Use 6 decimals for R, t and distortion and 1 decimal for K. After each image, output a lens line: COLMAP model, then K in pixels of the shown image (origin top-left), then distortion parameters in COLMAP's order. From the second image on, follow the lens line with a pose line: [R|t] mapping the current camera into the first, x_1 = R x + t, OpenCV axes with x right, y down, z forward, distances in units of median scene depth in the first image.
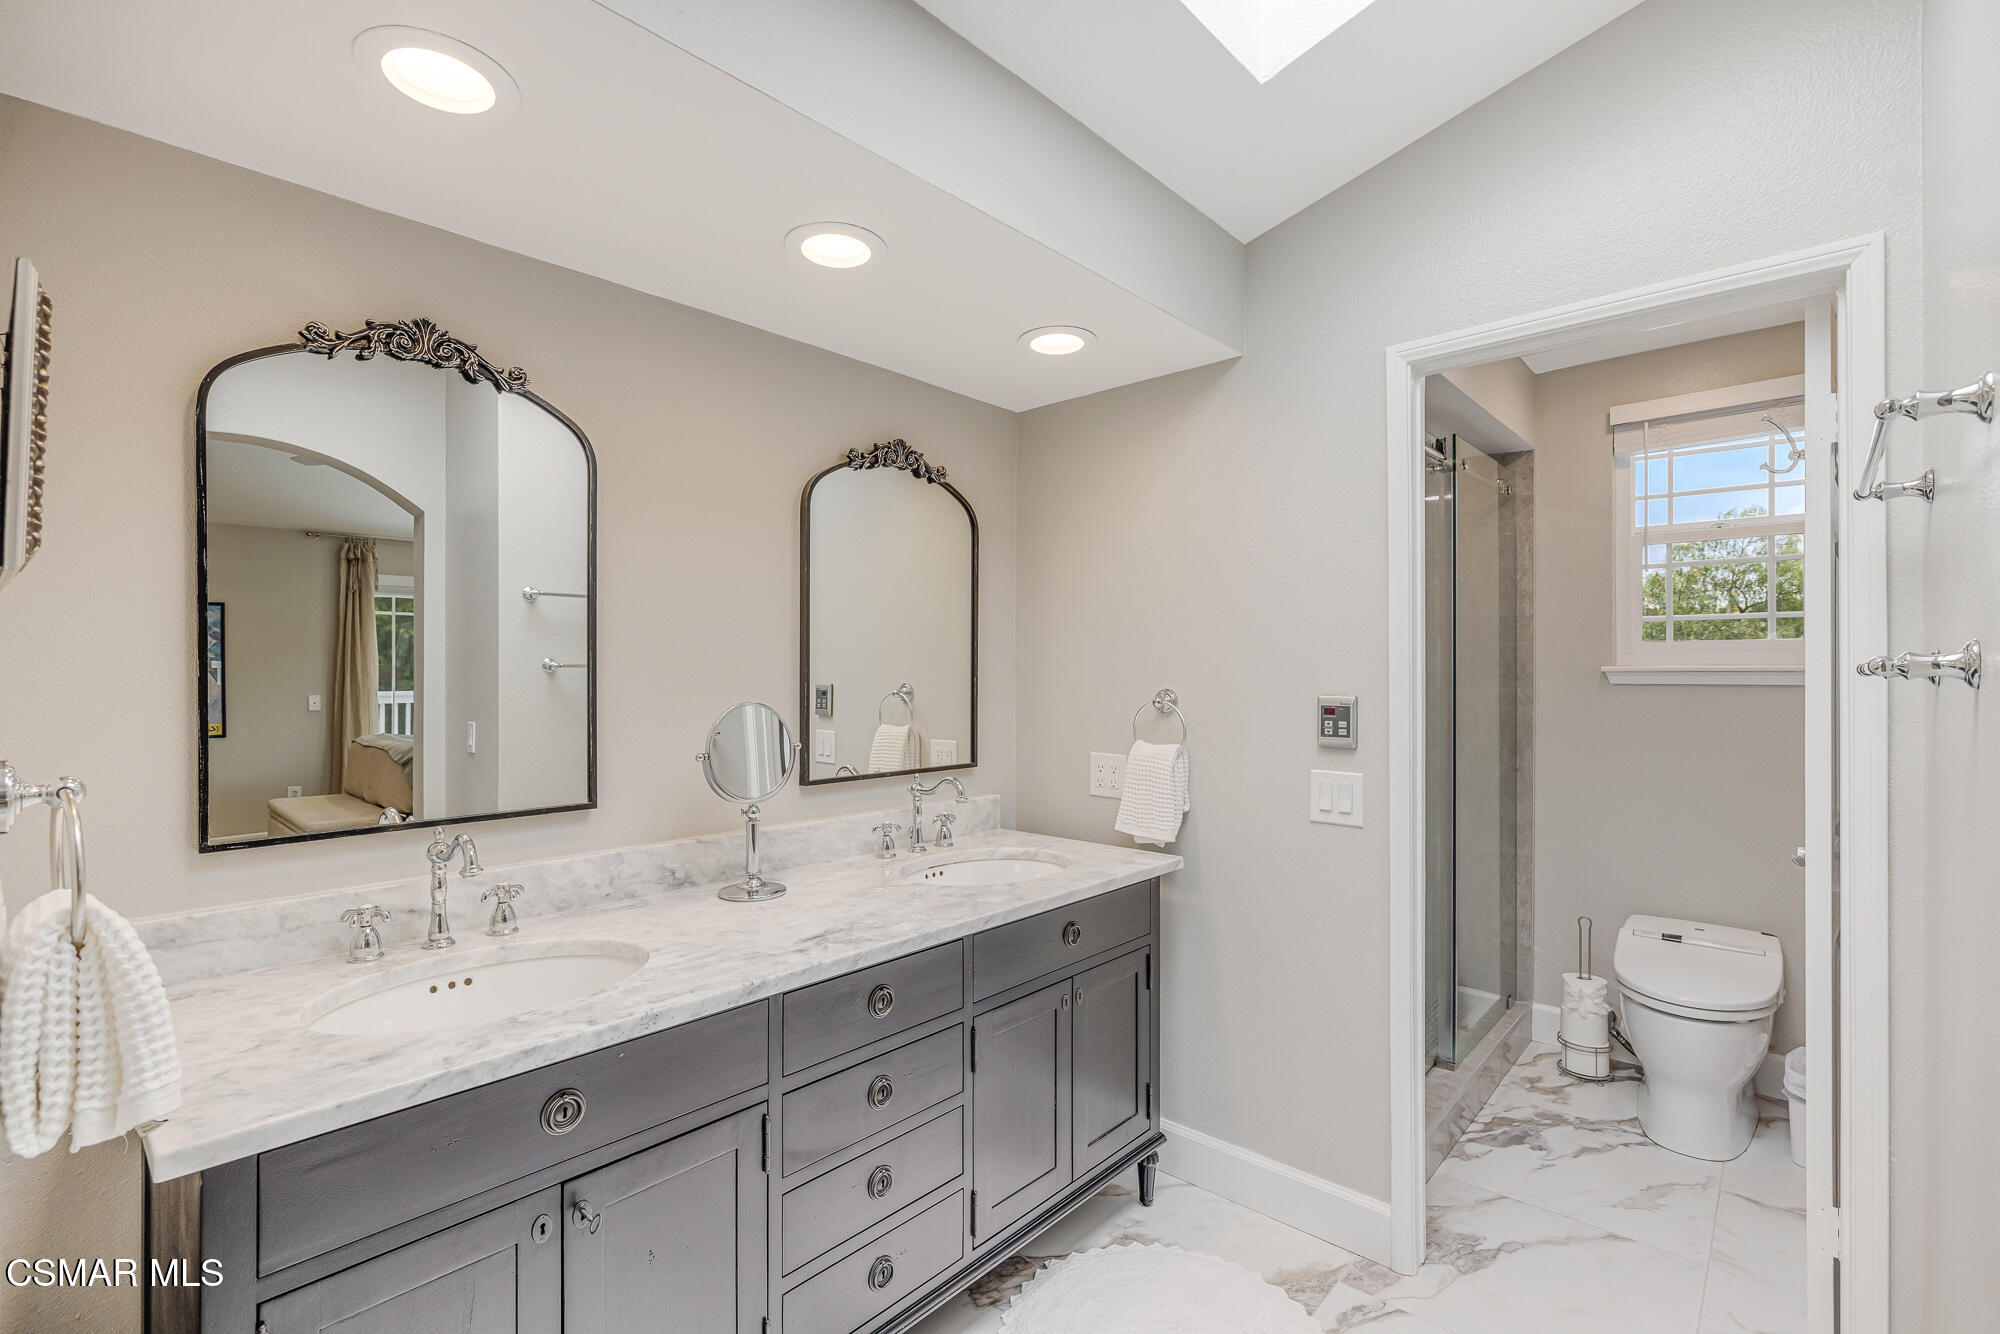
lens RADIAL K [[913.7, 0, 1000.0], [0, 913.7, 667.0], [0, 0, 1]] dist [-0.001363, -0.000063]
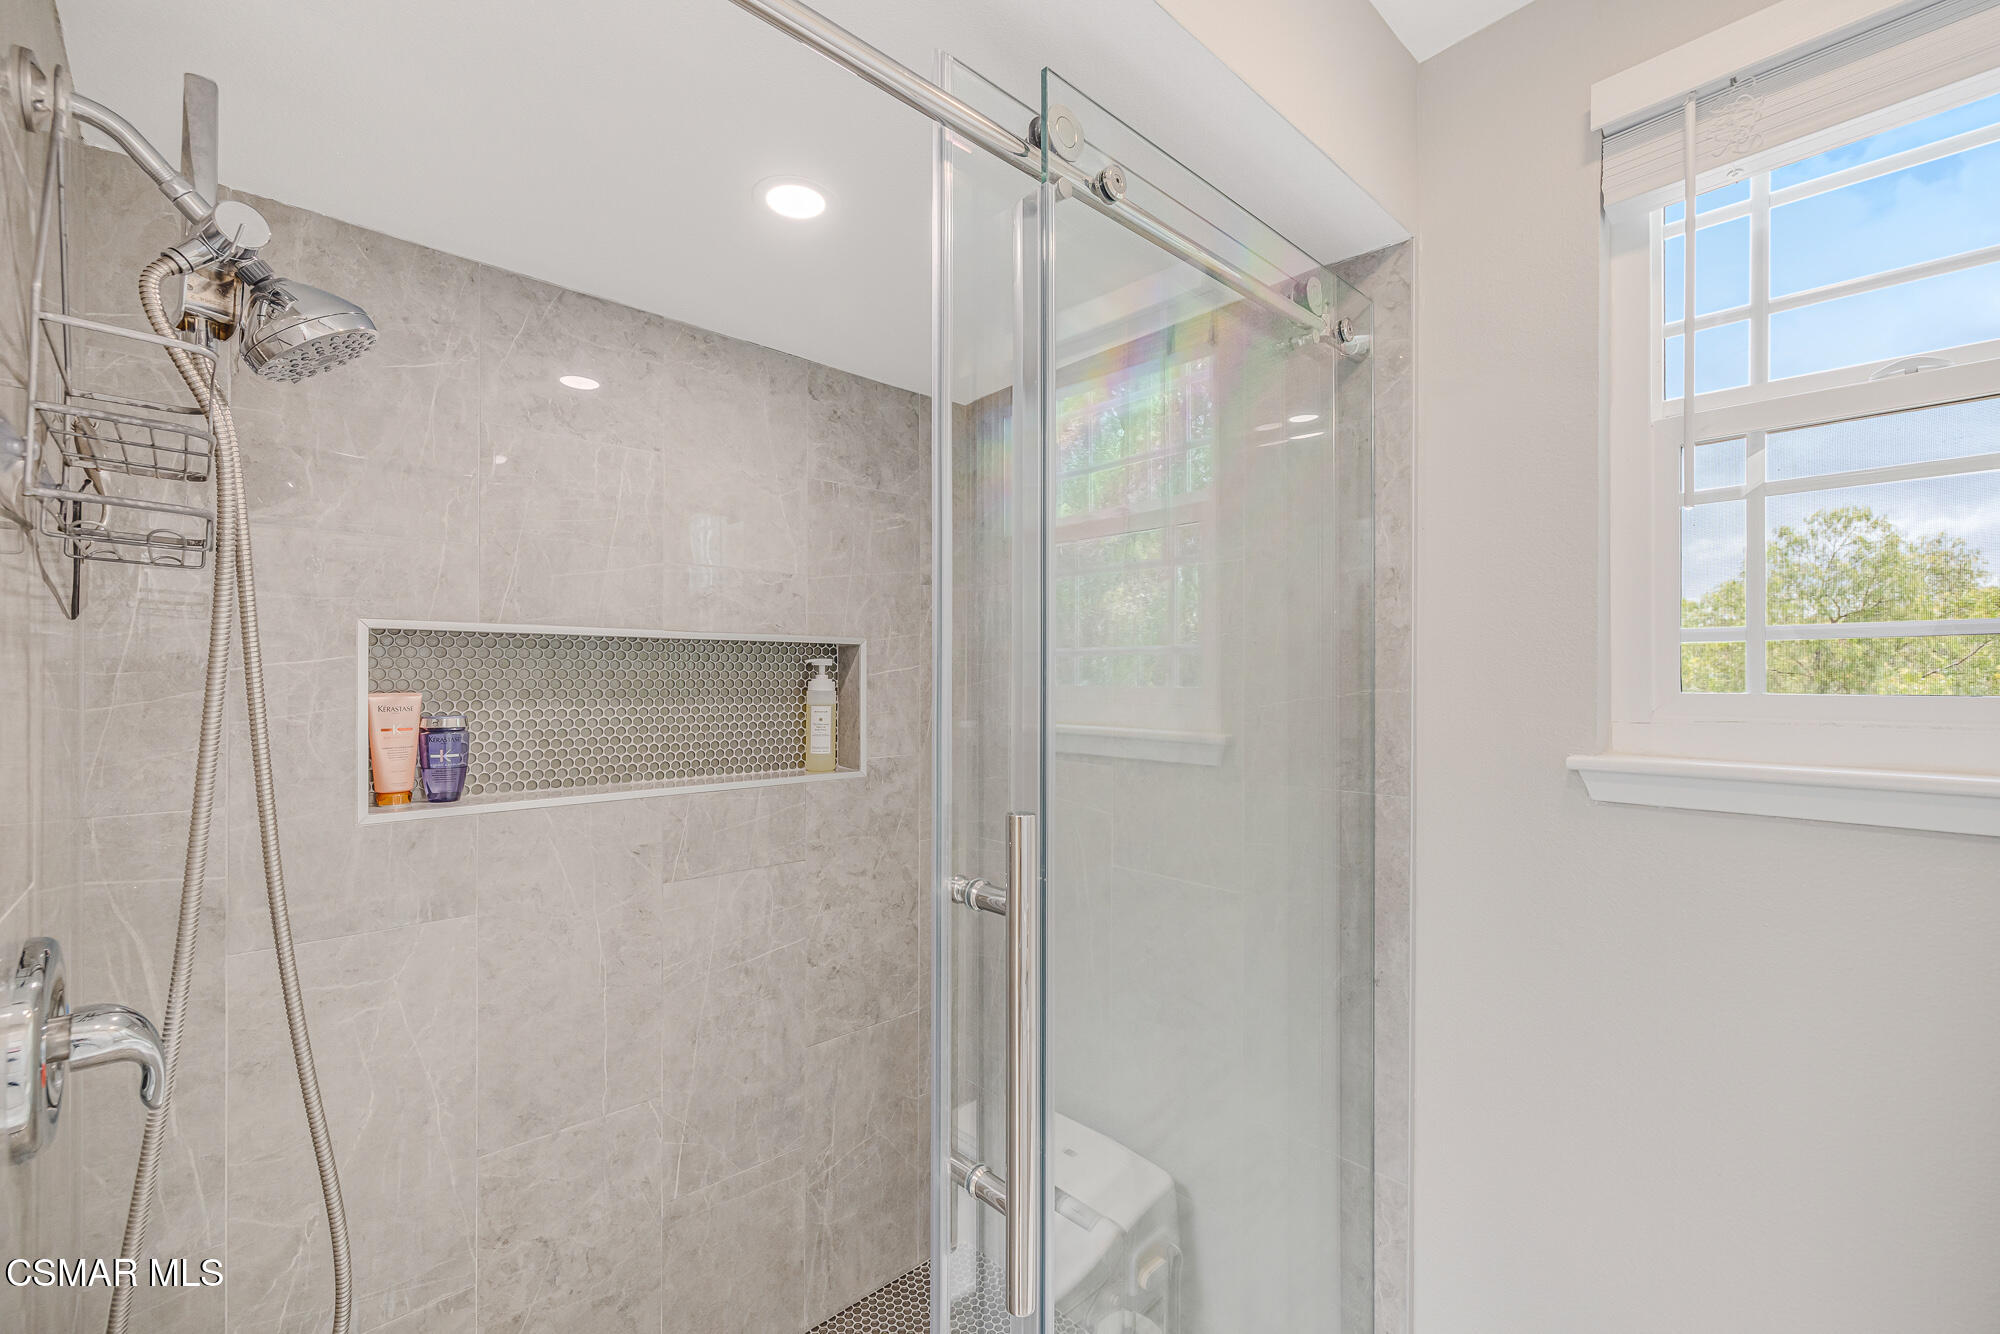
lens RADIAL K [[834.4, 0, 1000.5], [0, 834.4, 673.5], [0, 0, 1]] dist [0.001822, 0.000066]
pose [[0.995347, 0.002147, -0.096330, 0.427081], [-0.002389, 0.999994, -0.002398, -0.032729], [0.096324, 0.002617, 0.995347, 0.587117]]
